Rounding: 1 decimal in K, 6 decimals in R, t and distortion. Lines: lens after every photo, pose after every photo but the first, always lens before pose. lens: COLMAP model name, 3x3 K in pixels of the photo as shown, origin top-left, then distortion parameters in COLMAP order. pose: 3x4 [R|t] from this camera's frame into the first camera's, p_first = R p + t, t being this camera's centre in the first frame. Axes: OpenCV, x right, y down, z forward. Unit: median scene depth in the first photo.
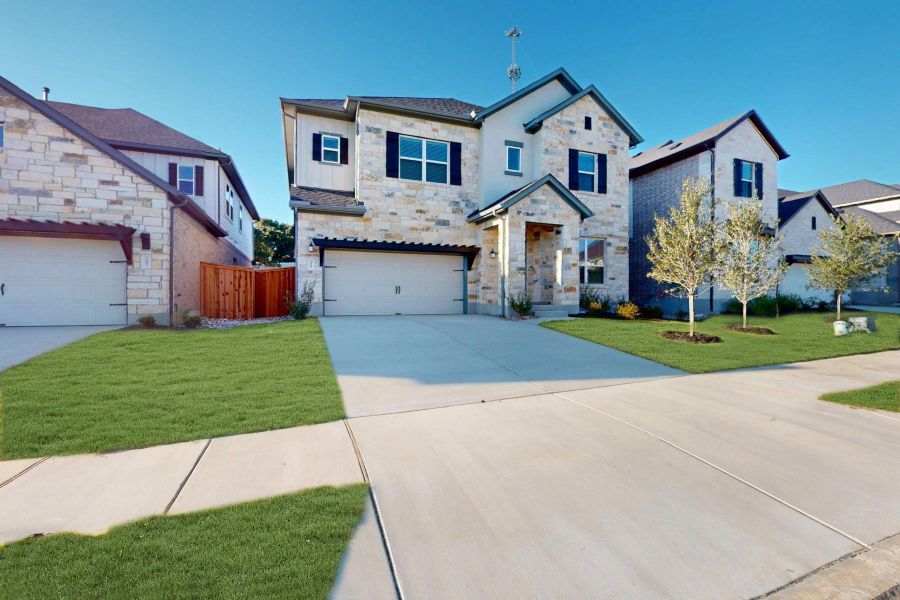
lens RADIAL K [[390.9, 0, 454.6], [0, 390.9, 299.5], [0, 0, 1]] dist [-0.002348, 0.001164]
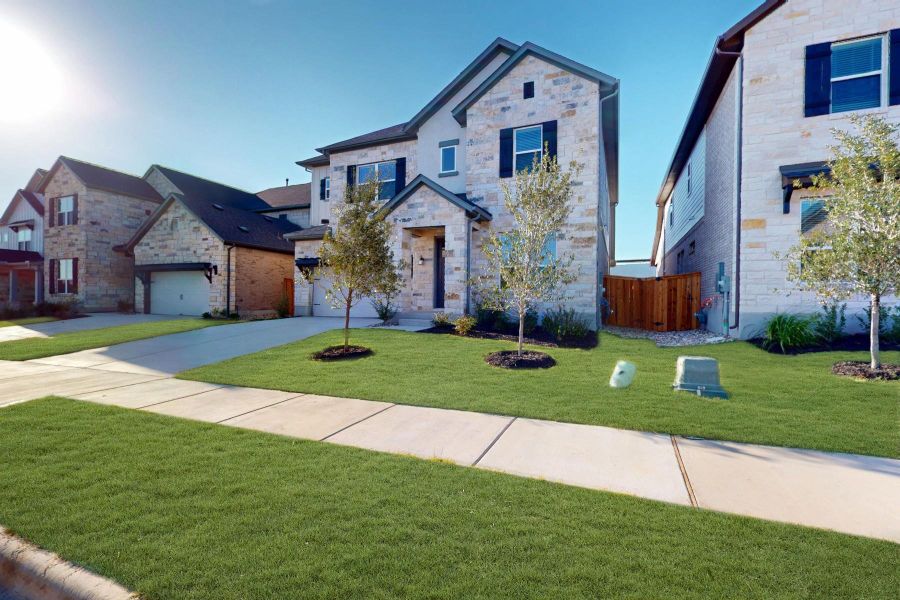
lens RADIAL K [[390.9, 0, 449.5], [0, 390.9, 298.9], [0, 0, 1]] dist [-0.002348, 0.001164]
pose [[0.712000, 0.007721, -0.702137, 0.831839], [-0.010302, 0.999947, 0.000550, -0.019006], [0.702104, 0.006842, 0.712041, 0.326812]]
